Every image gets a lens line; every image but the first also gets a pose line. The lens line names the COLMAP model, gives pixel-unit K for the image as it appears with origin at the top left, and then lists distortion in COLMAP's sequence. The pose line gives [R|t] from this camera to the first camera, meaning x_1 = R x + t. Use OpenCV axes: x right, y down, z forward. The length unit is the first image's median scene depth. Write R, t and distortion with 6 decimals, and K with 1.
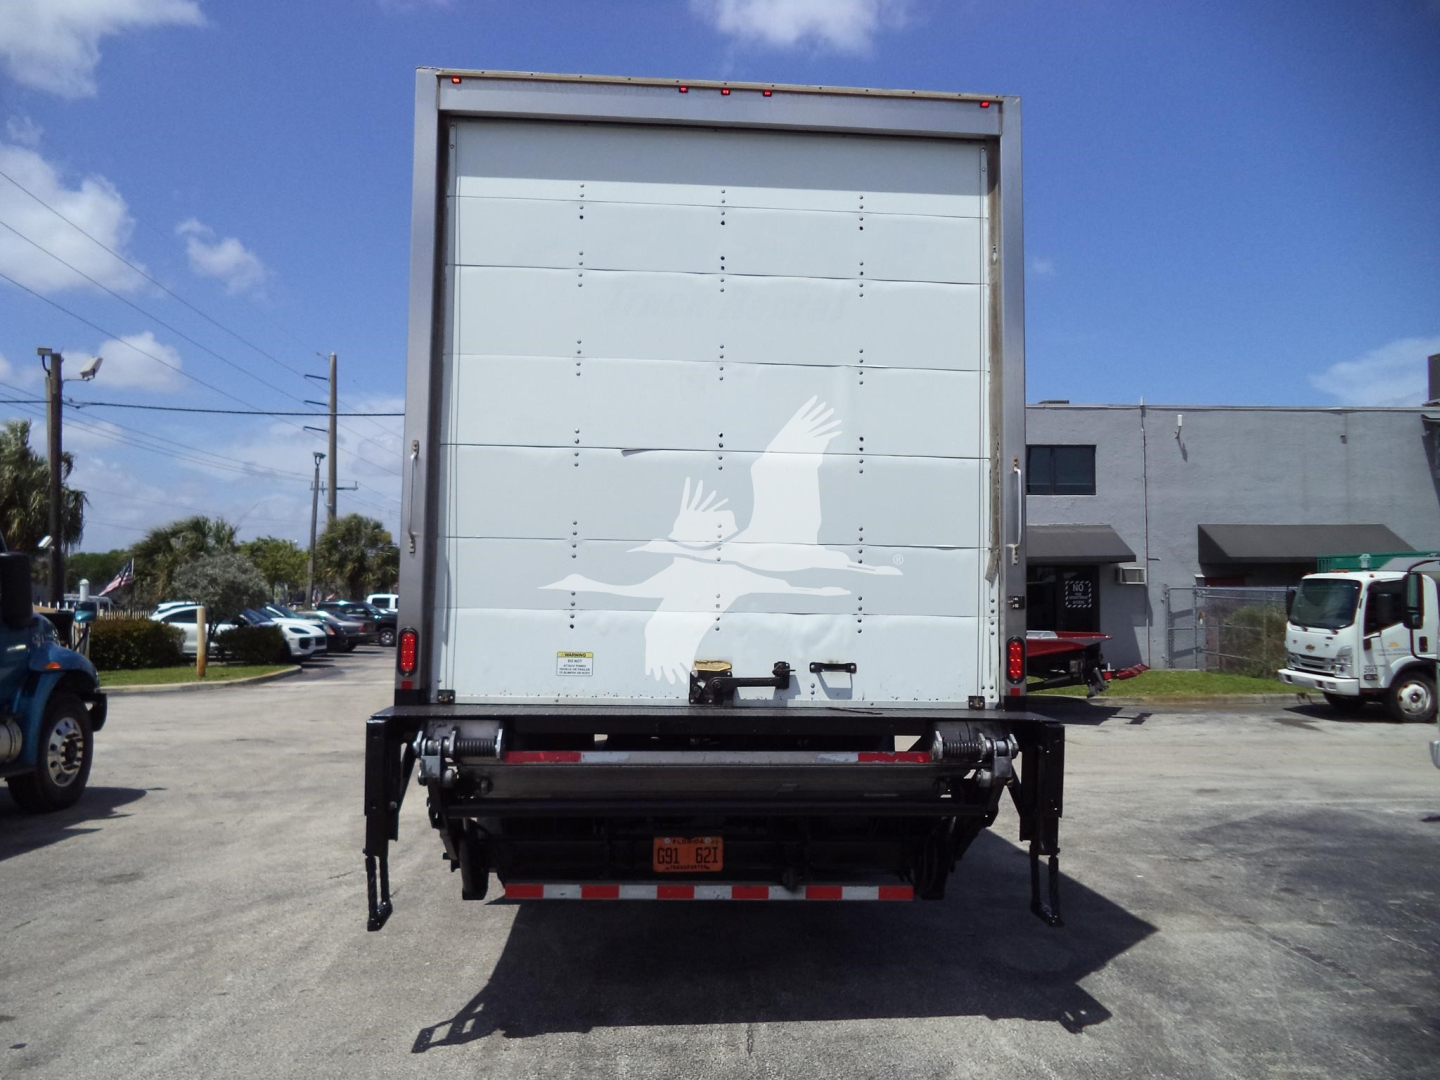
lens RADIAL K [[1172.5, 0, 737.0], [0, 1172.5, 538.0], [0, 0, 1]] dist [-0.035688, 0.005399]
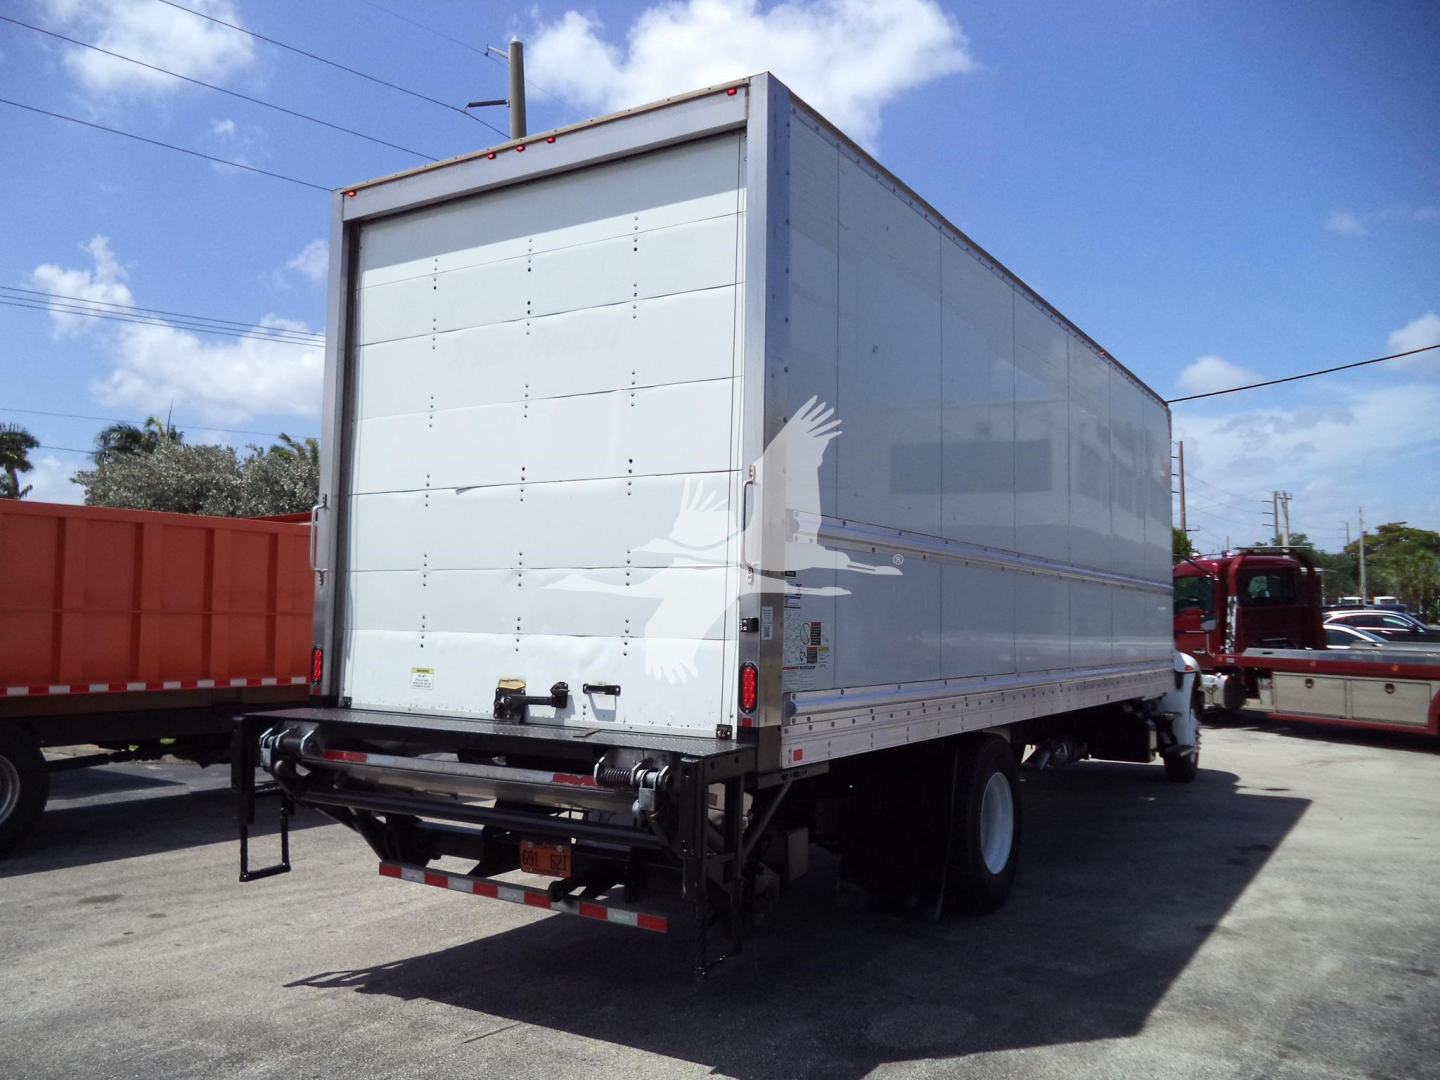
lens RADIAL K [[1175.3, 0, 720.0], [0, 1175.3, 540.0], [0, 0, 1]] dist [-0.015240, -0.017037]
pose [[0.802007, -0.041354, -0.595882, 0.778799], [0.038620, 0.999103, -0.017359, 0.002963], [0.596065, -0.009091, 0.802884, 0.246044]]
